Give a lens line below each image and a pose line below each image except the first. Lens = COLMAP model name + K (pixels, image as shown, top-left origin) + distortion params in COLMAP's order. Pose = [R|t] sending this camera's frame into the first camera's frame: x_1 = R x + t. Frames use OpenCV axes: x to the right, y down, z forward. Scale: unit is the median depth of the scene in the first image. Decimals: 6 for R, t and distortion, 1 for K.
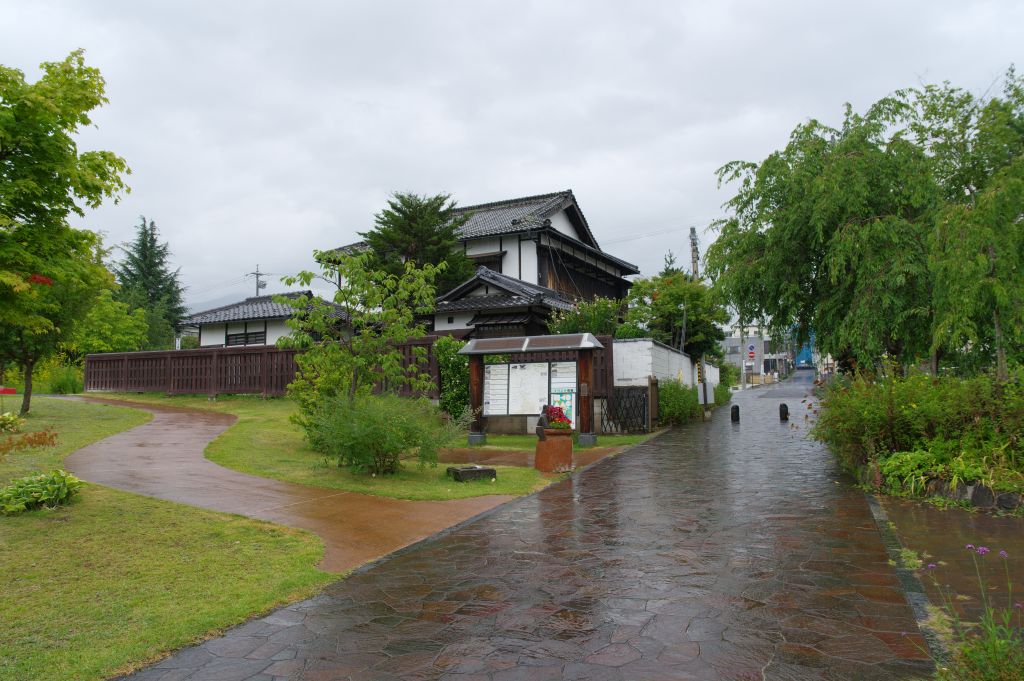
lens RADIAL K [[763.8, 0, 512.0], [0, 763.8, 340.5], [0, 0, 1]] dist [-0.059285, 0.000083]
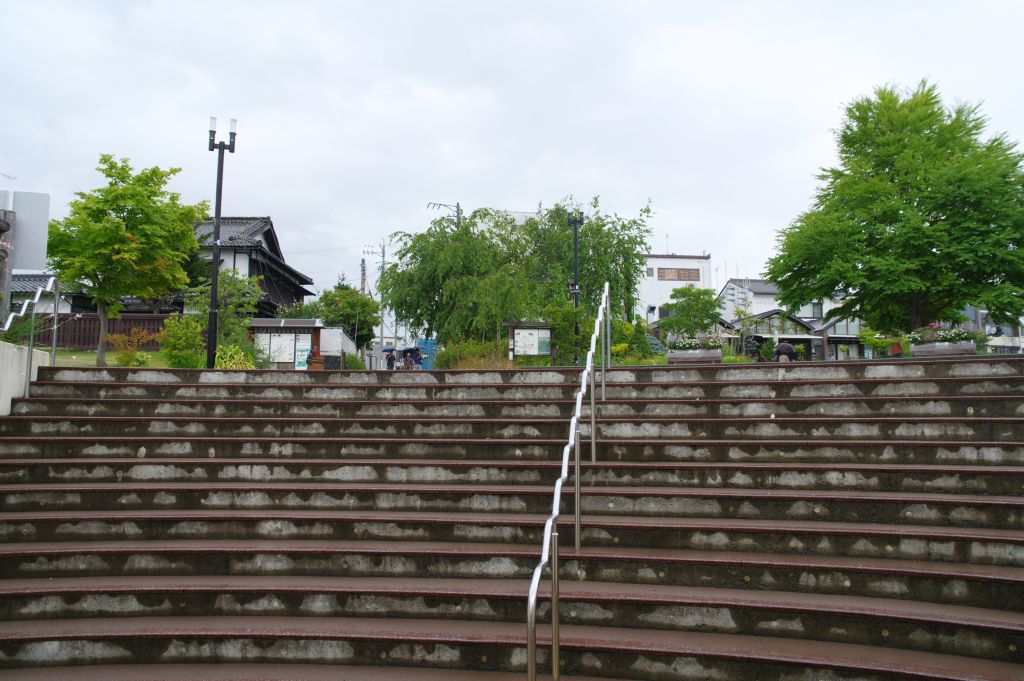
lens RADIAL K [[763.8, 0, 512.0], [0, 763.8, 340.5], [0, 0, 1]] dist [-0.059285, 0.000083]
pose [[0.887144, 0.066704, 0.456647, -0.280912], [-0.059968, 0.997772, -0.029247, 0.059105], [-0.457580, -0.001437, 0.889167, -0.736955]]
